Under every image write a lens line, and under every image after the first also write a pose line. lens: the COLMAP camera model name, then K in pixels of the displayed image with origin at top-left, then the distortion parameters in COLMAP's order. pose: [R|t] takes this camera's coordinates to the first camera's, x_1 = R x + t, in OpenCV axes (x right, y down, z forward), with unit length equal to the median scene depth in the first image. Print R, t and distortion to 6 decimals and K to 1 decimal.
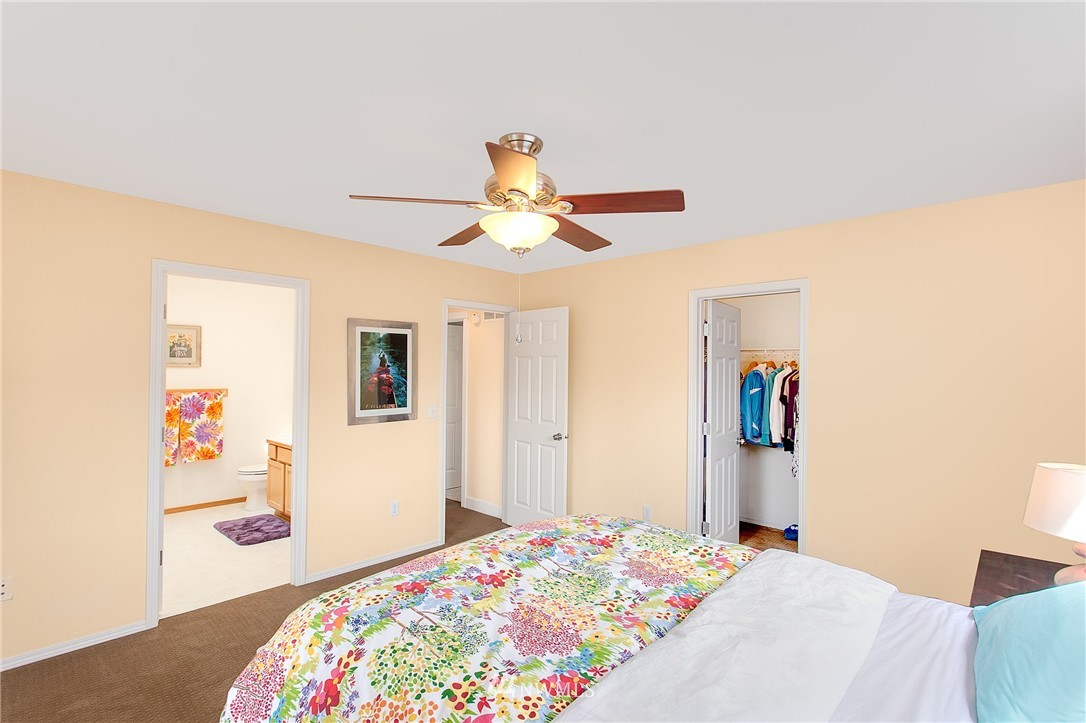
lens RADIAL K [[519.7, 0, 546.3], [0, 519.7, 365.9], [0, 0, 1]] dist [0.005386, -0.000782]
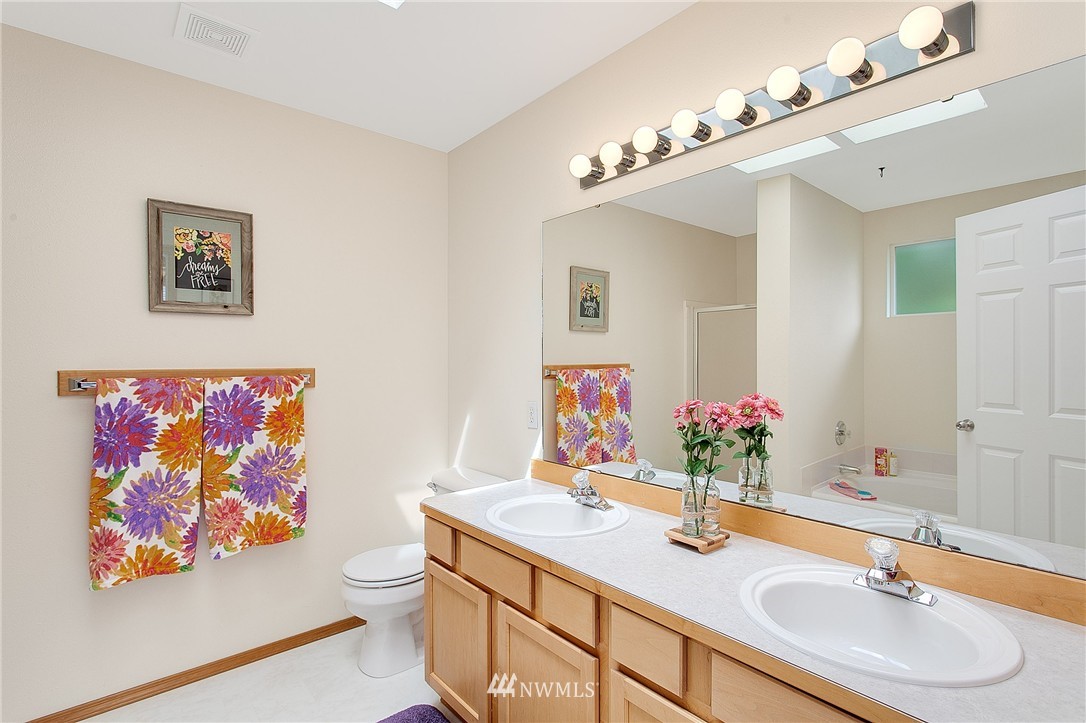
lens RADIAL K [[519.7, 0, 540.3], [0, 519.7, 361.3], [0, 0, 1]] dist [0.005386, -0.000782]
pose [[0.992777, -0.014625, -0.119083, -0.398697], [0.015750, 0.999840, 0.008510, 0.039017], [0.118940, -0.010324, 0.992848, 0.633157]]
